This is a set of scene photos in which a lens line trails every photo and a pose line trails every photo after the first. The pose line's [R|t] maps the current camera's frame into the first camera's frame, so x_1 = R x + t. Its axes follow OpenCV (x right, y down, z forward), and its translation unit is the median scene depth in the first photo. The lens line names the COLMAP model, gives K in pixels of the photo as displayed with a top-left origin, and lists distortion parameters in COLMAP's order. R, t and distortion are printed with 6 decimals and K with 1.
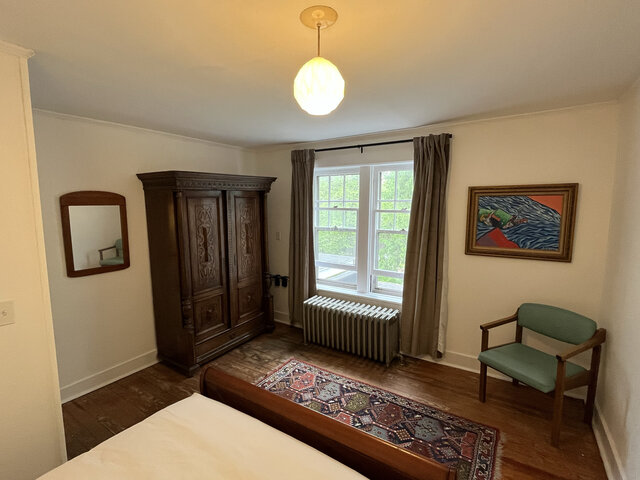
lens RADIAL K [[314.2, 0, 320.0], [0, 314.2, 240.0], [0, 0, 1]] dist [0.000440, 0.000039]
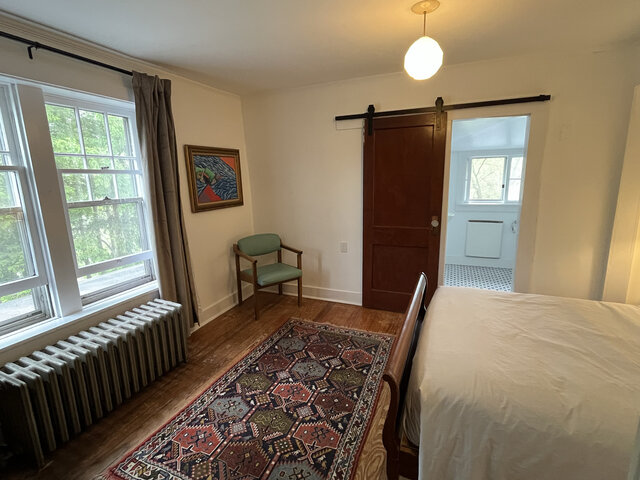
lens RADIAL K [[317.2, 0, 316.7], [0, 317.2, 239.5], [0, 0, 1]] dist [-0.001139, 0.000136]
pose [[-0.174939, -0.183028, 0.967418, -0.671701], [0.143322, 0.967370, 0.208936, -0.030963], [-0.974092, 0.175204, -0.142998, 0.851665]]
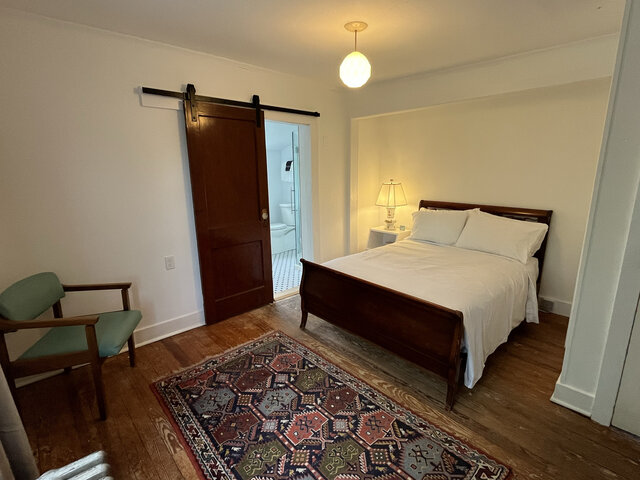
lens RADIAL K [[317.2, 0, 316.7], [0, 317.2, 239.5], [0, 0, 1]] dist [-0.001139, 0.000136]
pose [[-0.970032, -0.040200, 0.239630, -0.116207], [0.043621, 0.941384, 0.334505, -0.098141], [-0.239031, 0.334934, -0.911418, 1.347509]]
